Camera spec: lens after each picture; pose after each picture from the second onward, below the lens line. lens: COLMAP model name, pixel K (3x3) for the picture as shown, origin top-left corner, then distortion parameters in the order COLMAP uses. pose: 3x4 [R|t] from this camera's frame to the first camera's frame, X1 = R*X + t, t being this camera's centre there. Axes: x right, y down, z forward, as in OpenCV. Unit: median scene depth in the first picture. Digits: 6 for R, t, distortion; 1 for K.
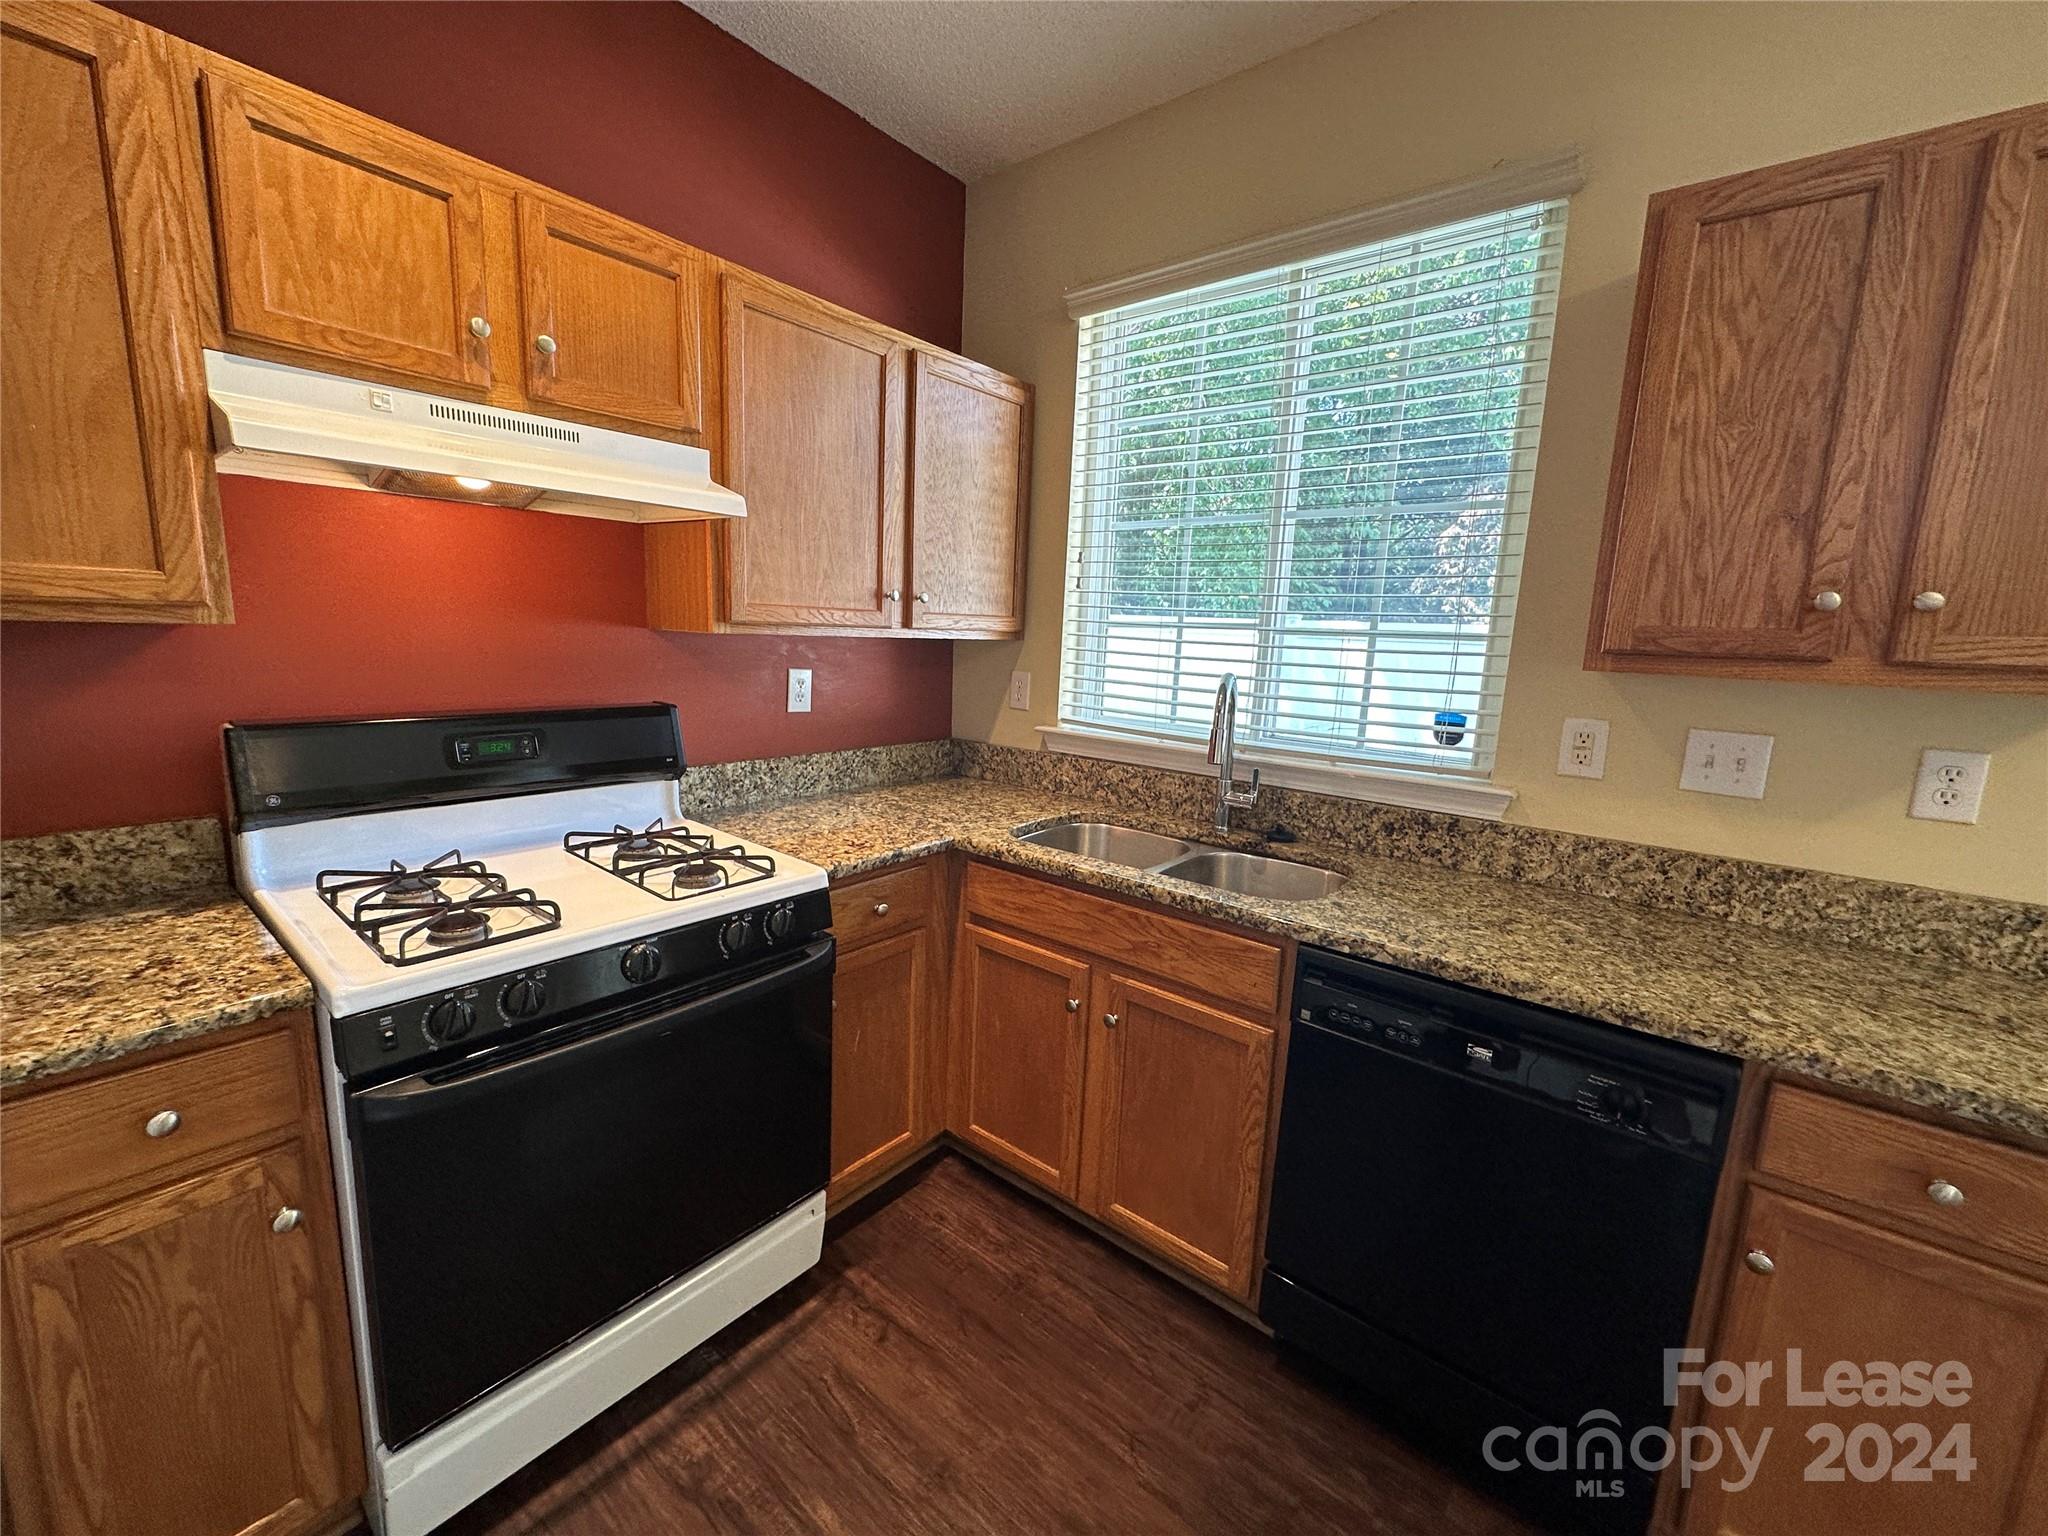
lens RADIAL K [[819.1, 0, 1025.5], [0, 819.1, 763.2], [0, 0, 1]] dist [-0.004471, 0.001084]
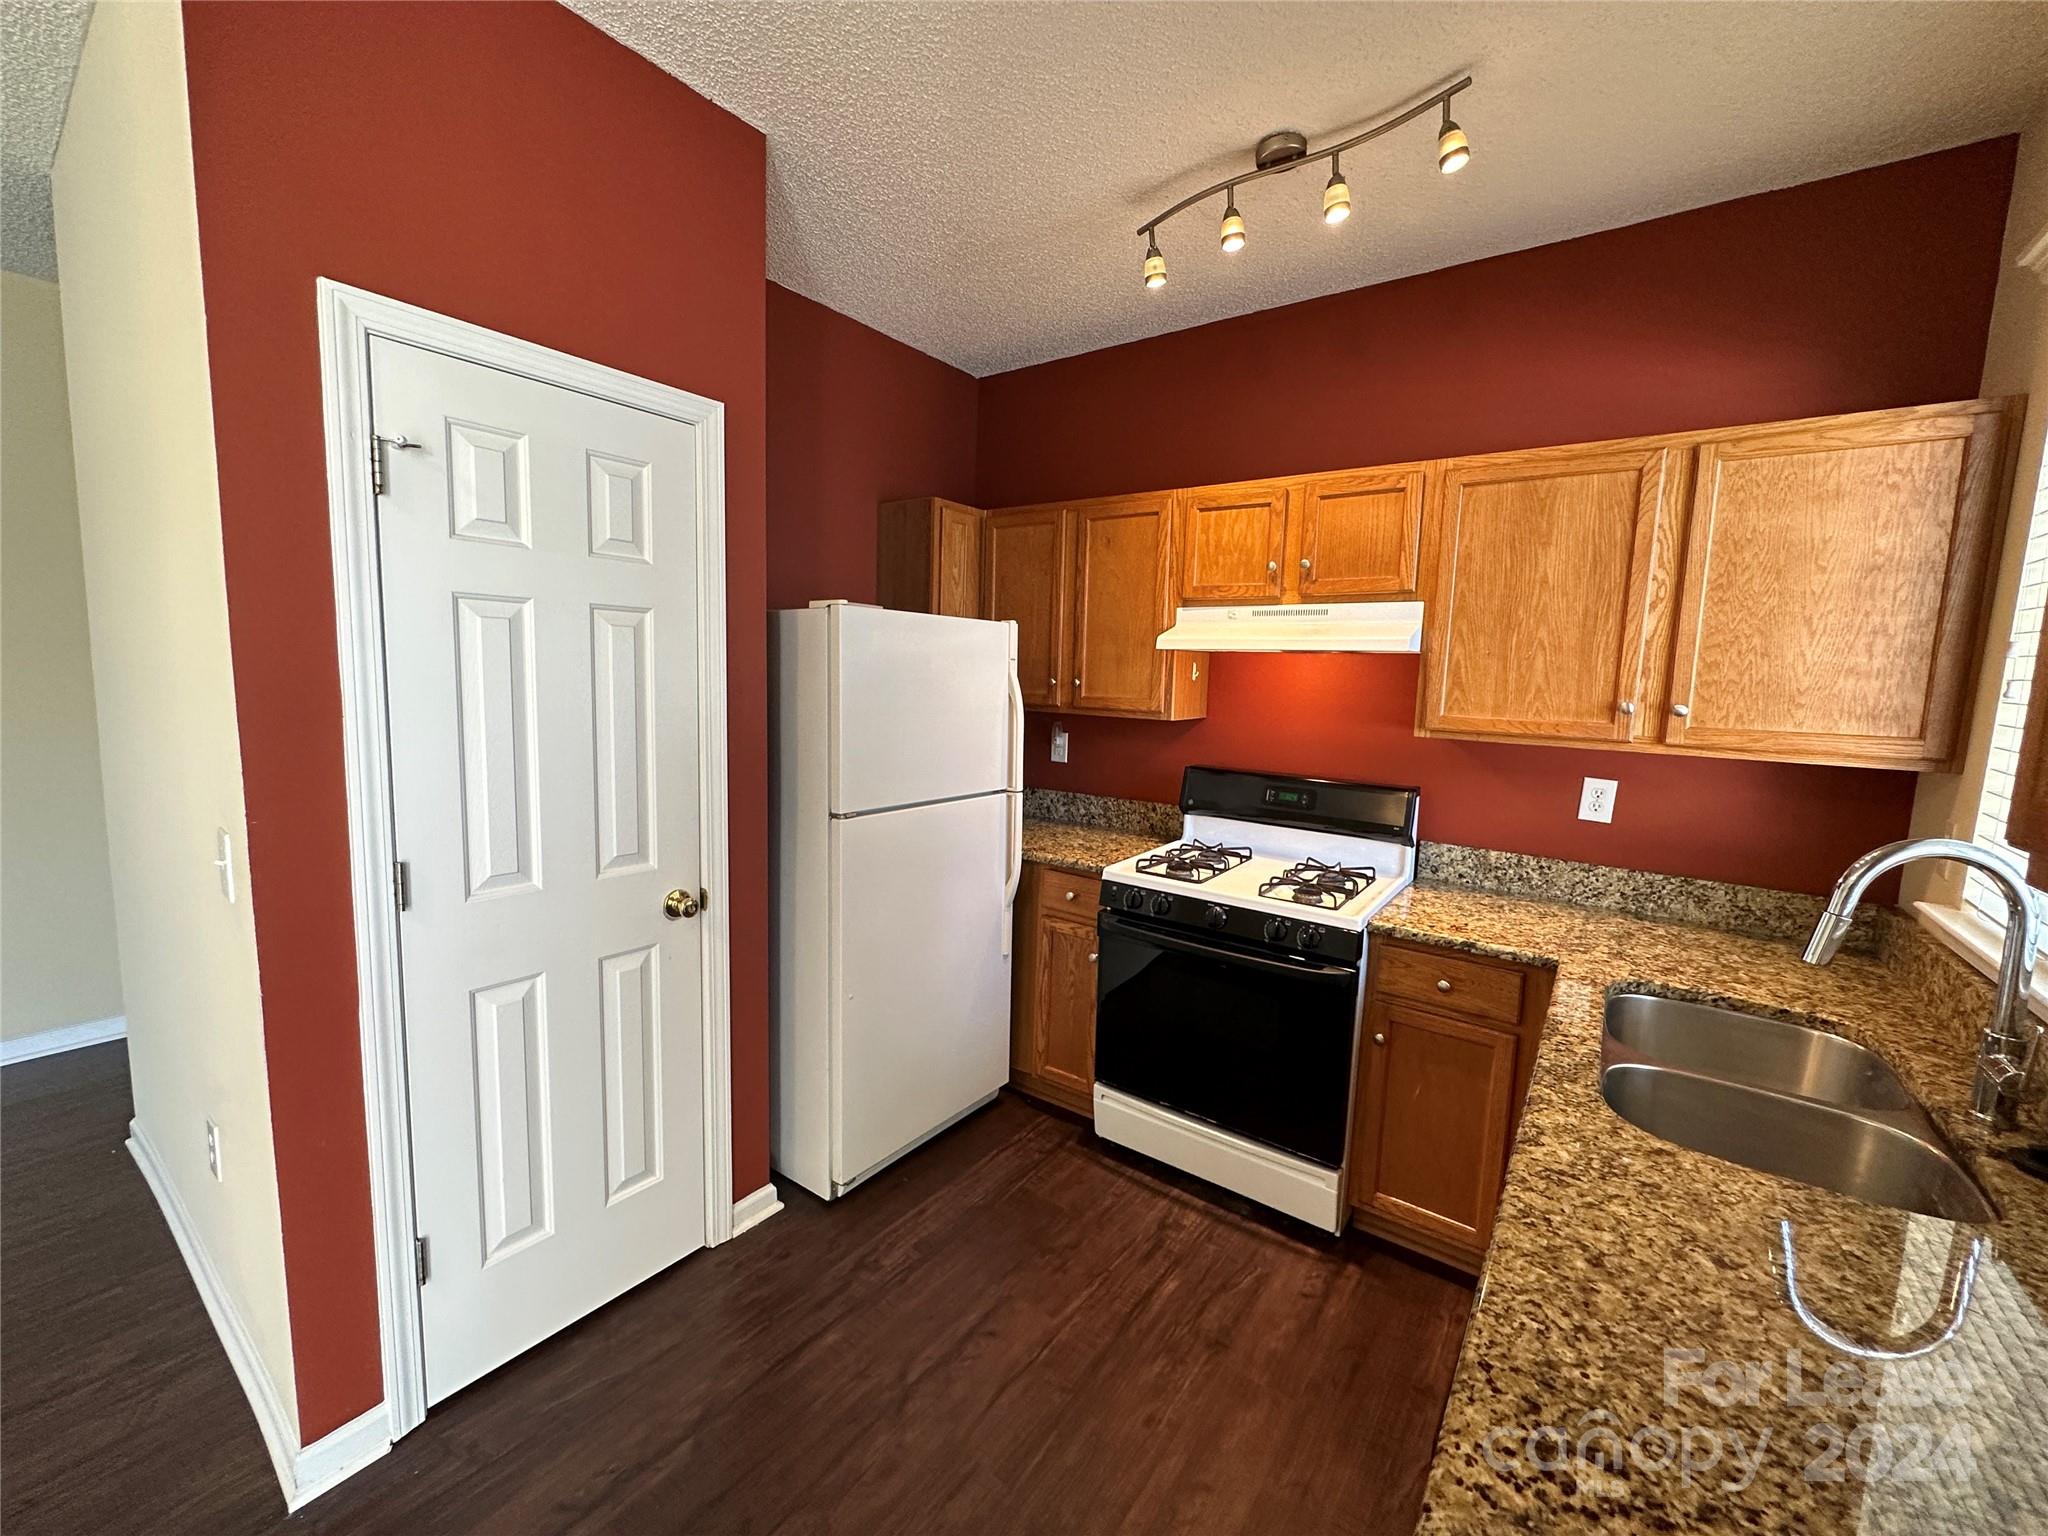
lens RADIAL K [[819.1, 0, 1023.6], [0, 819.1, 764.5], [0, 0, 1]] dist [-0.004471, 0.001084]
pose [[0.044765, 0.076159, -0.996090, 0.912051], [-0.193941, 0.978783, 0.066120, -0.081605], [0.979991, 0.190223, 0.058586, 0.324111]]
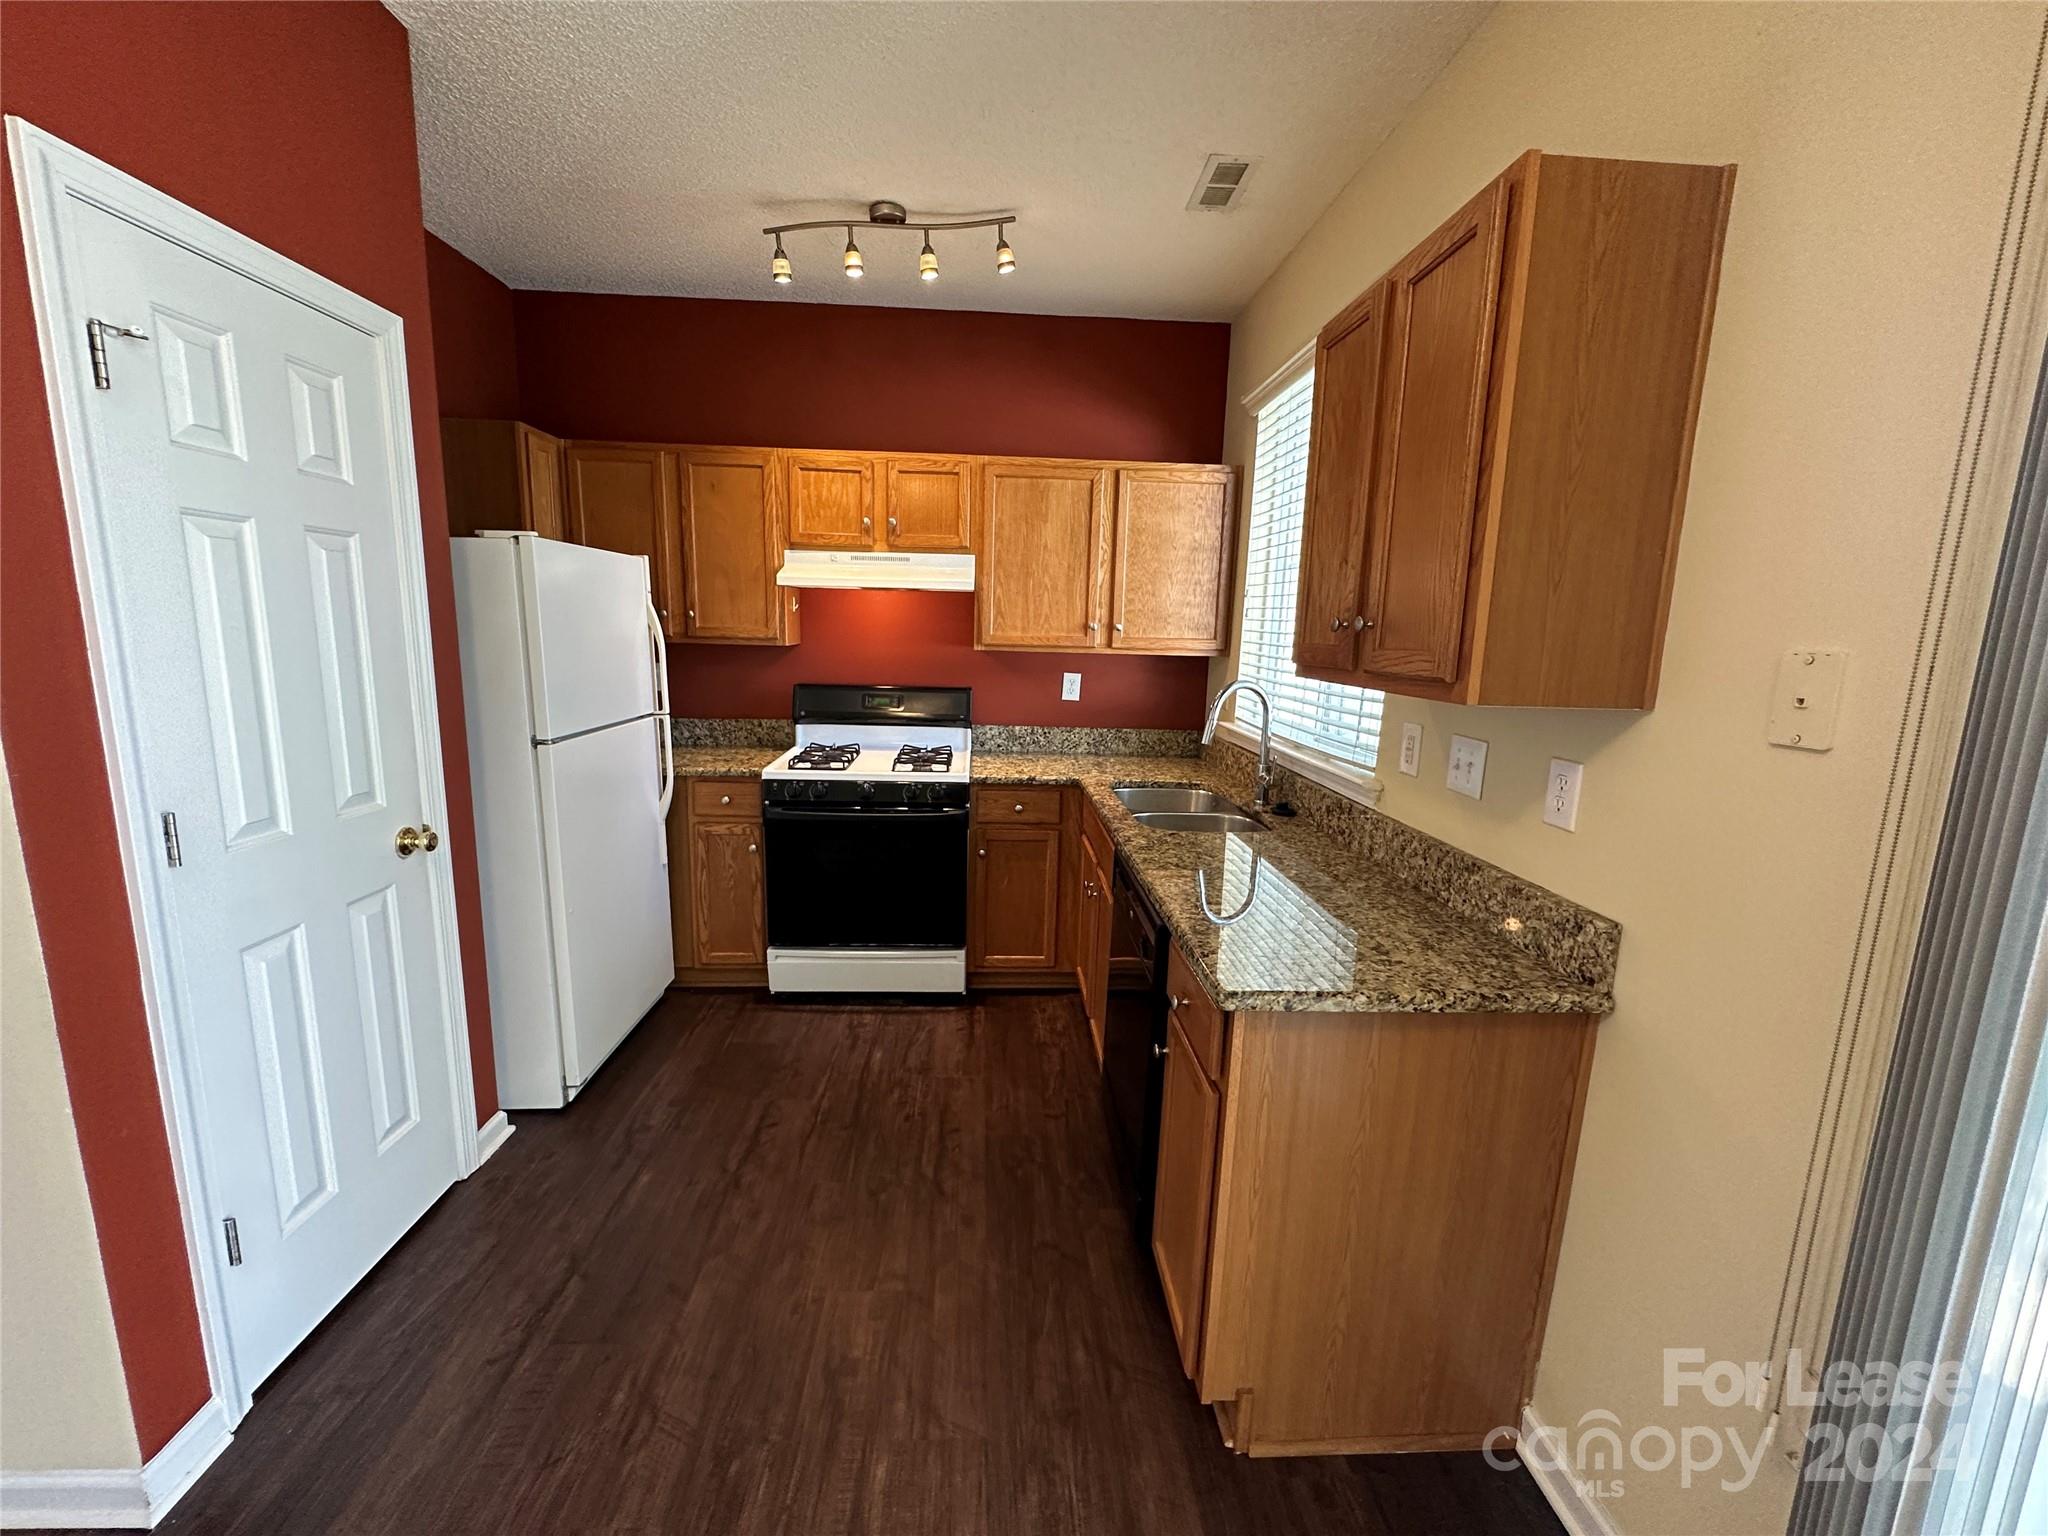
lens RADIAL K [[819.1, 0, 1024.1], [0, 819.1, 763.9], [0, 0, 1]] dist [-0.004471, 0.001084]
pose [[0.666619, 0.103134, -0.738229, 1.132339], [-0.122541, 0.992070, 0.027942, 0.035607], [0.735257, 0.071837, 0.673971, -0.171477]]
